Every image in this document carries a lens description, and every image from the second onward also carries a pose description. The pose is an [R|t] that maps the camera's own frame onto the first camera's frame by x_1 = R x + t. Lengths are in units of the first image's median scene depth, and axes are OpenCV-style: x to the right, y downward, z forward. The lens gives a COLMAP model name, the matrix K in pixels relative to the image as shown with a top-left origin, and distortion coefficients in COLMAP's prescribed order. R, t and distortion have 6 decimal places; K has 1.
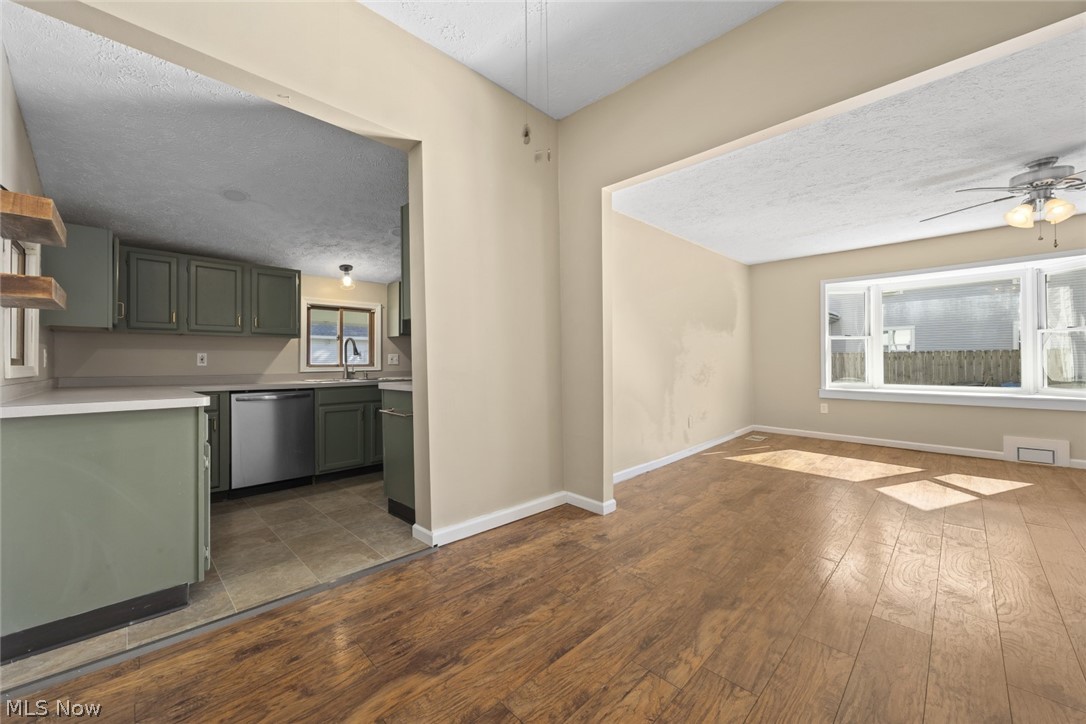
lens RADIAL K [[419.9, 0, 549.0], [0, 419.9, 359.9], [0, 0, 1]] dist [-0.001953, 0.000646]
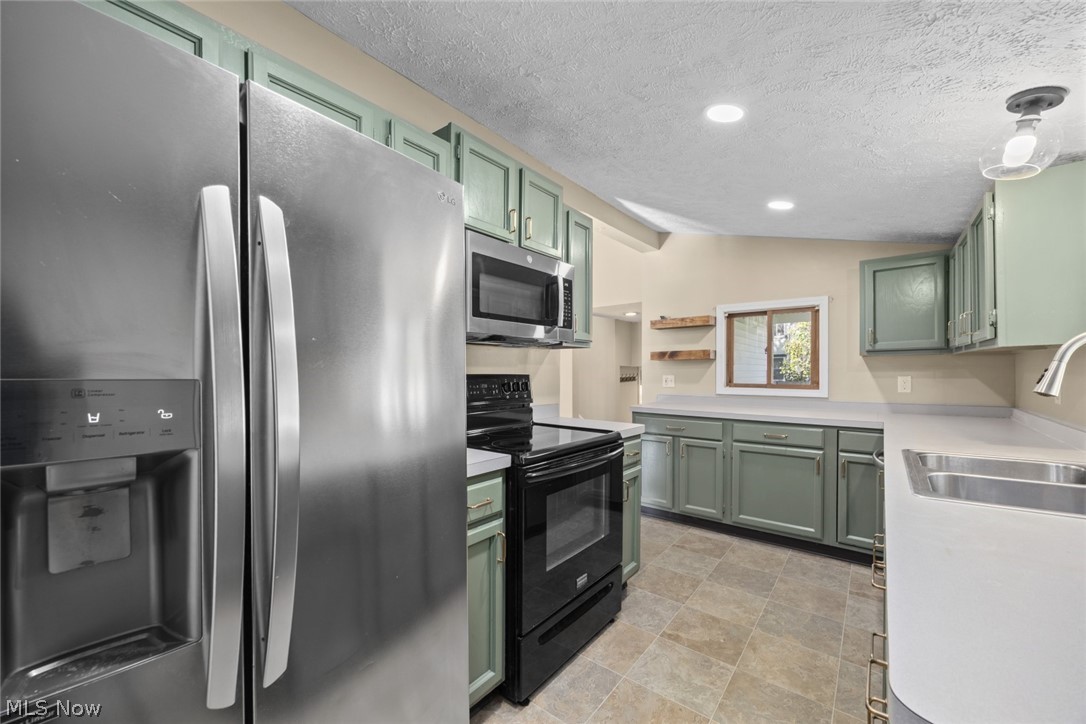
lens RADIAL K [[419.9, 0, 537.0], [0, 419.9, 371.5], [0, 0, 1]] dist [-0.001953, 0.000646]
pose [[-0.995245, 0.001383, -0.097394, -0.165789], [0.002029, 0.999977, -0.006534, -0.011075], [0.097383, -0.006701, -0.995224, 1.783889]]
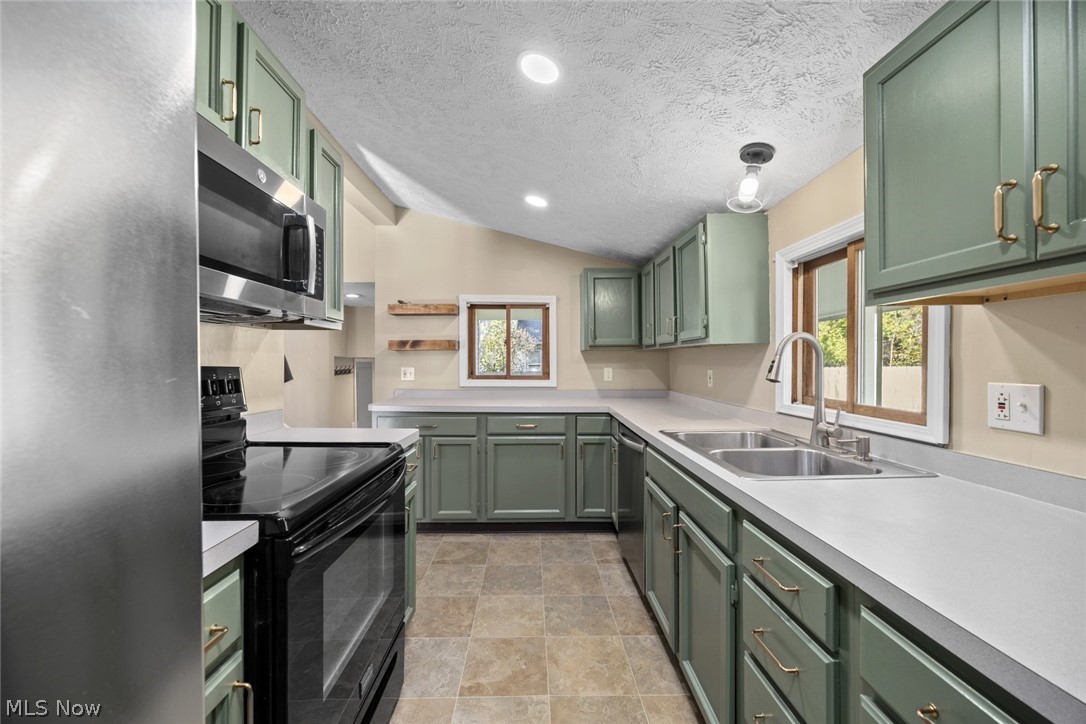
lens RADIAL K [[419.9, 0, 540.2], [0, 419.9, 362.3], [0, 0, 1]] dist [-0.001953, 0.000646]
pose [[-0.697985, -0.002661, -0.716107, -0.119668], [0.003714, 0.999966, -0.007336, -0.010993], [0.716102, -0.007780, -0.697952, 1.596218]]
